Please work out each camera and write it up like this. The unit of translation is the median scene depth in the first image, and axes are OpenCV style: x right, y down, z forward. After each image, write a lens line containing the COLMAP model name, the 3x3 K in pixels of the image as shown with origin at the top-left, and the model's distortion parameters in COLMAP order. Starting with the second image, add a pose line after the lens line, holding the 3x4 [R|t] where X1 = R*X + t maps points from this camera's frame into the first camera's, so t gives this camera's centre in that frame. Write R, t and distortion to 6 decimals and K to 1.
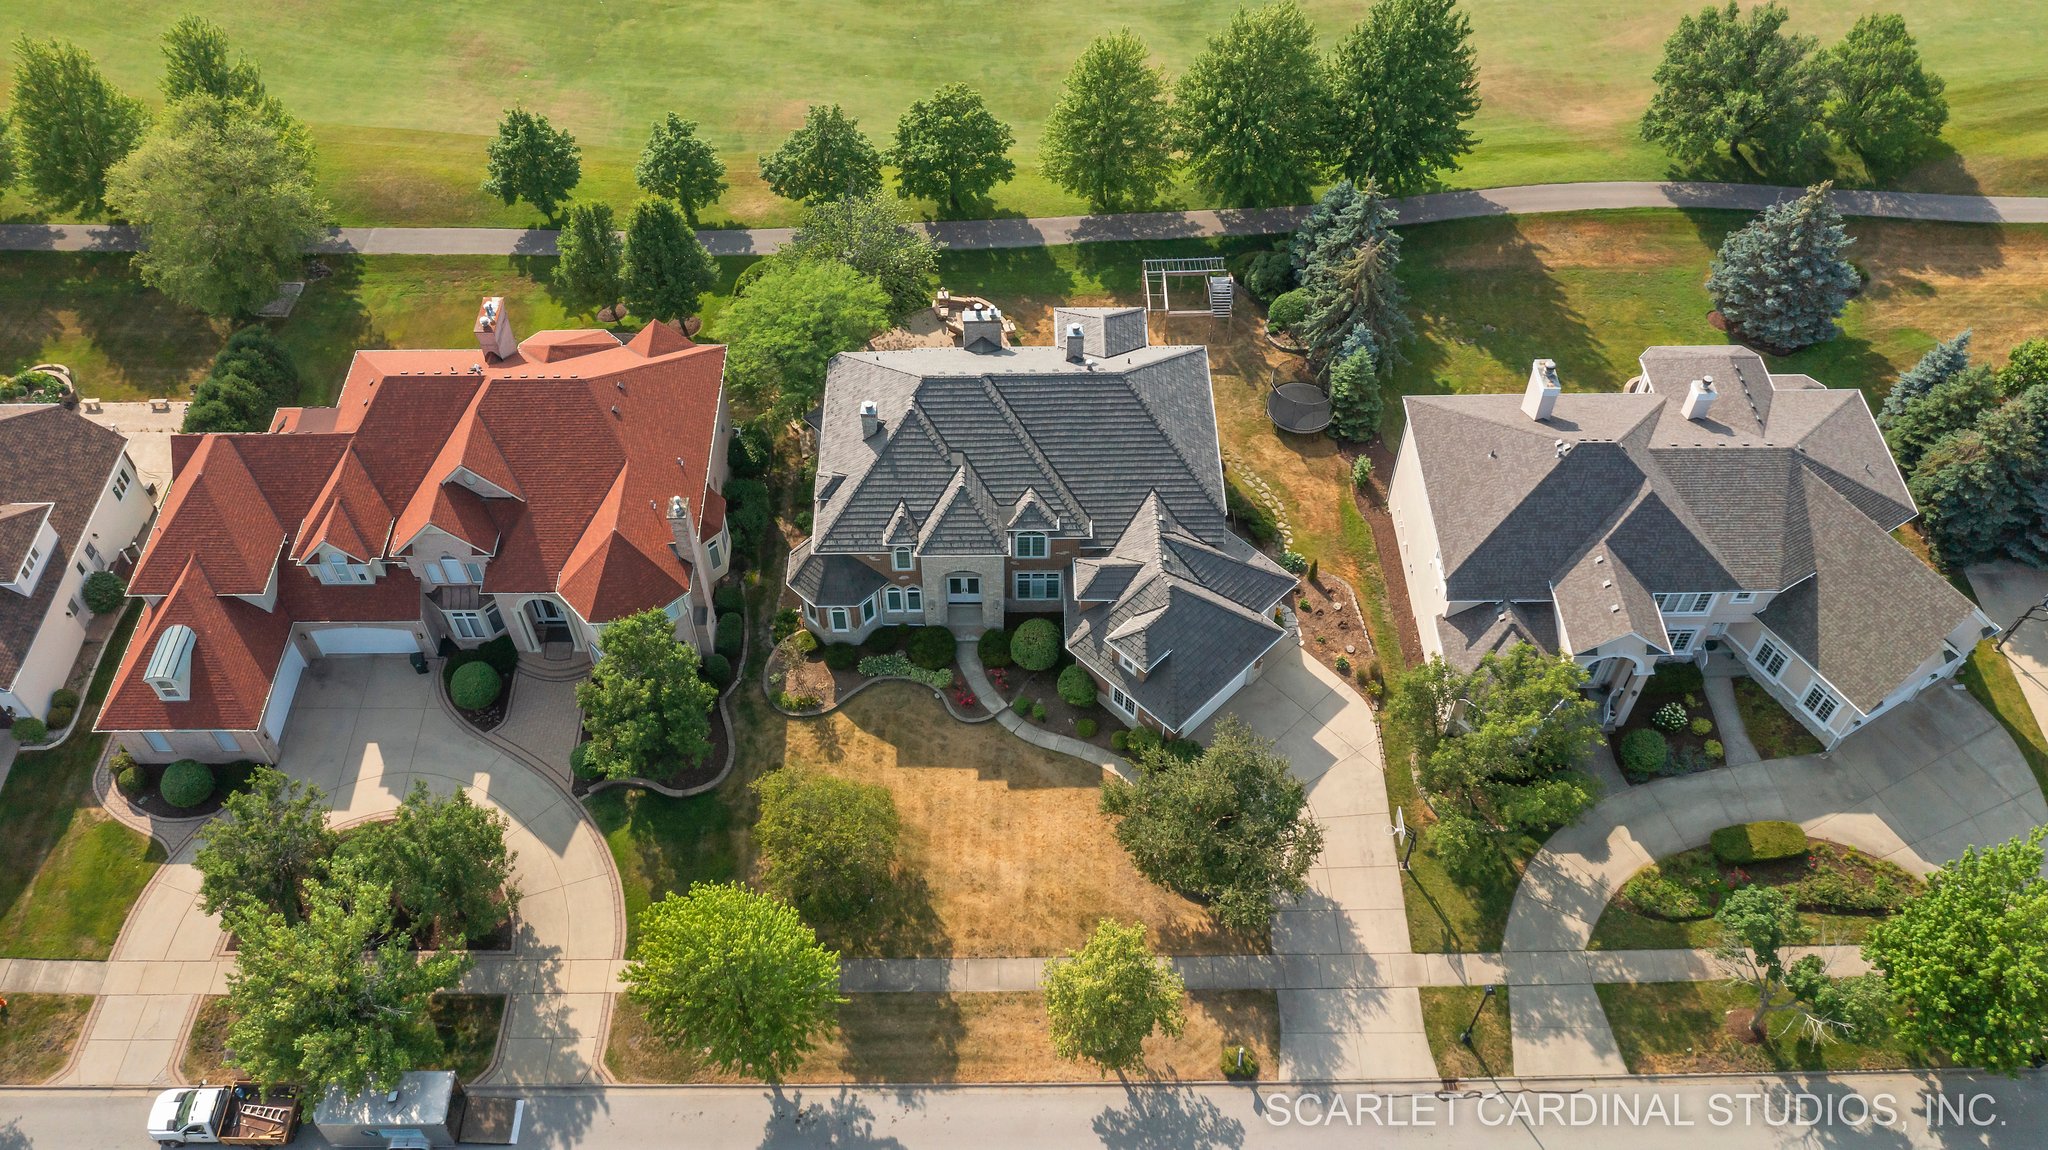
lens RADIAL K [[1621.1, 0, 1024.0], [0, 1621.1, 575.0], [0, 0, 1]] dist [-0.014153, -0.002691]
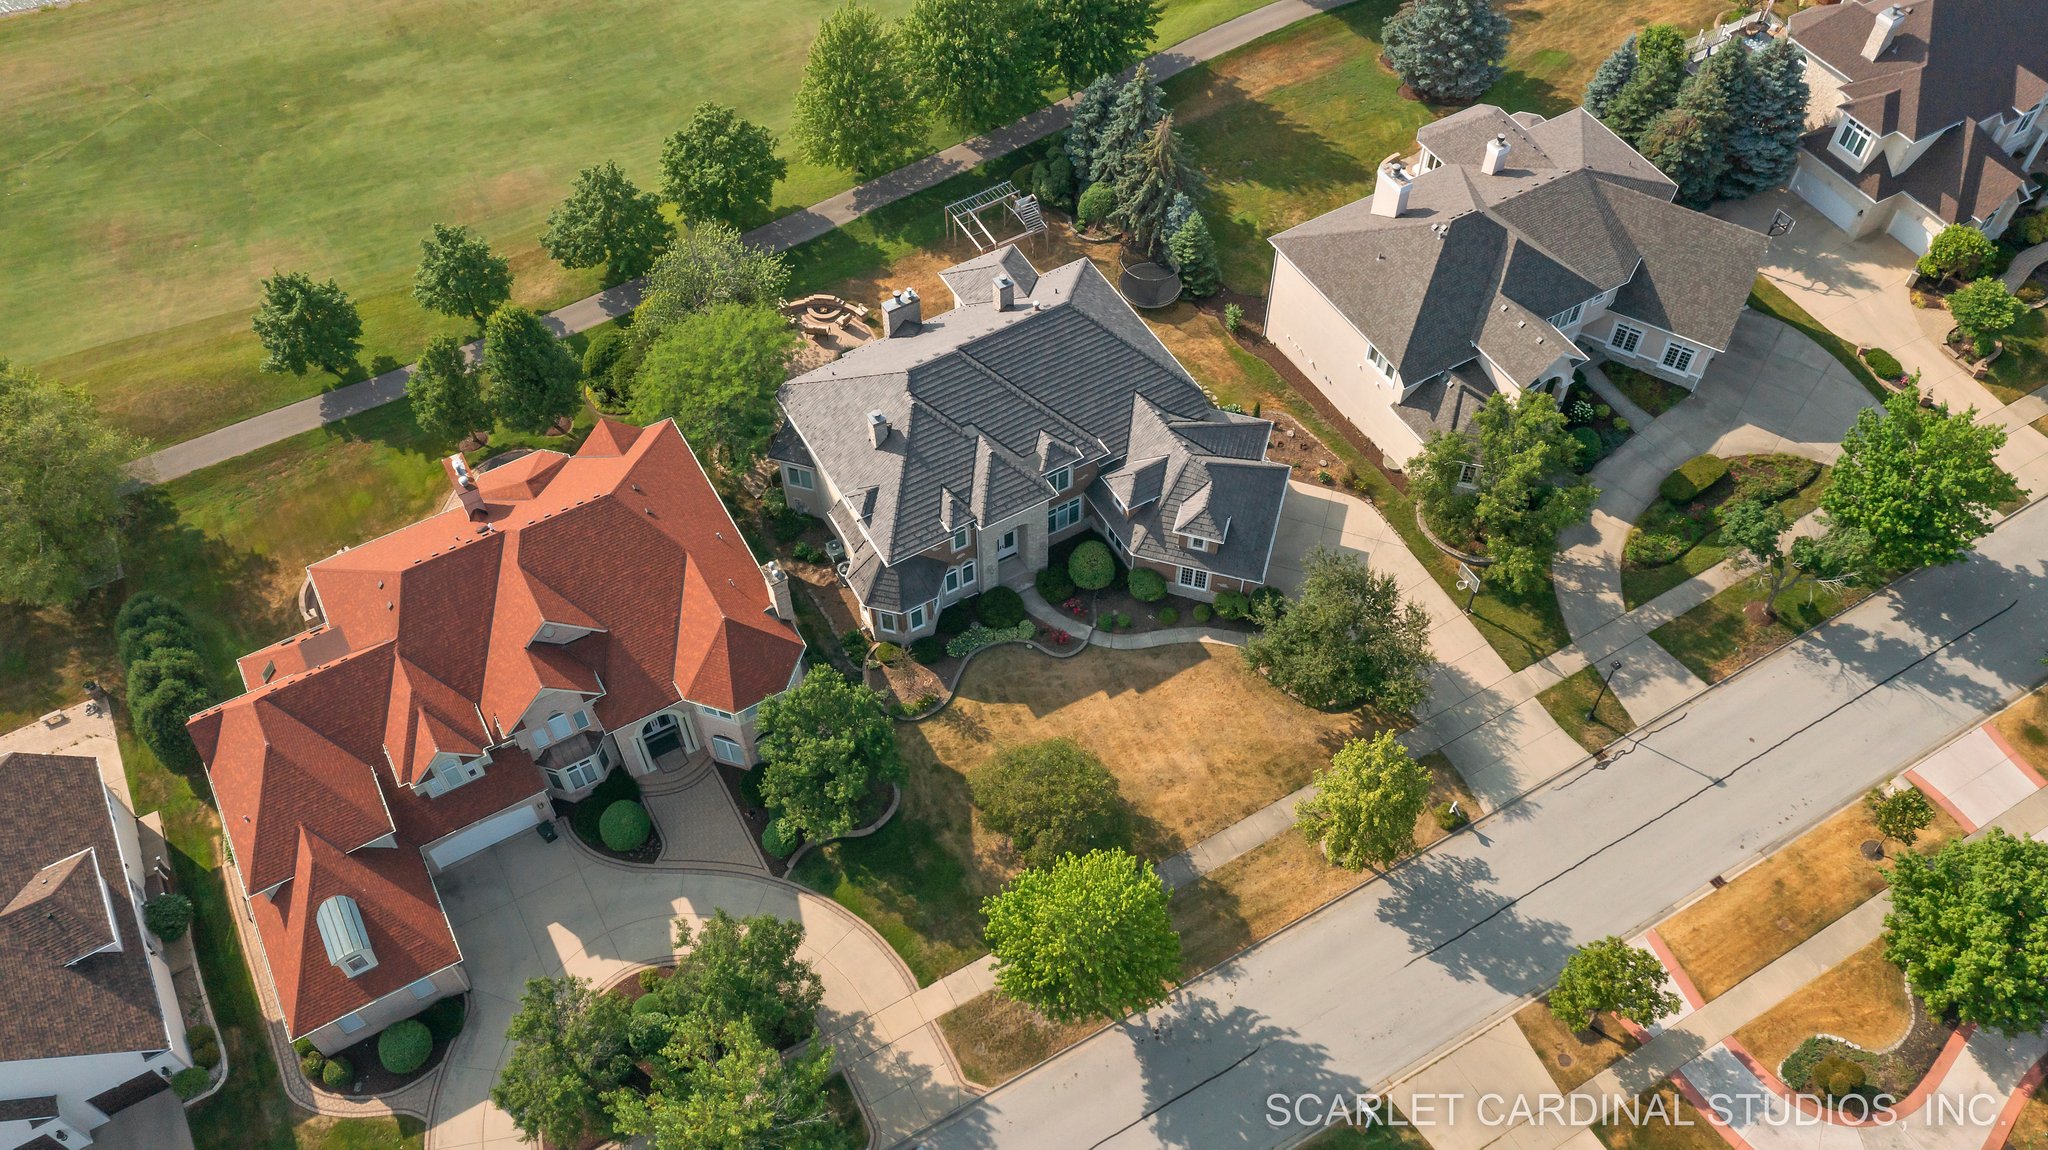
lens RADIAL K [[1621.1, 0, 1024.0], [0, 1621.1, 575.0], [0, 0, 1]] dist [-0.014153, -0.002691]
pose [[0.874535, -0.391492, 0.286221, -0.346508], [0.378423, 0.919985, 0.102097, -0.079379], [-0.303290, 0.019025, 0.952708, -0.013356]]
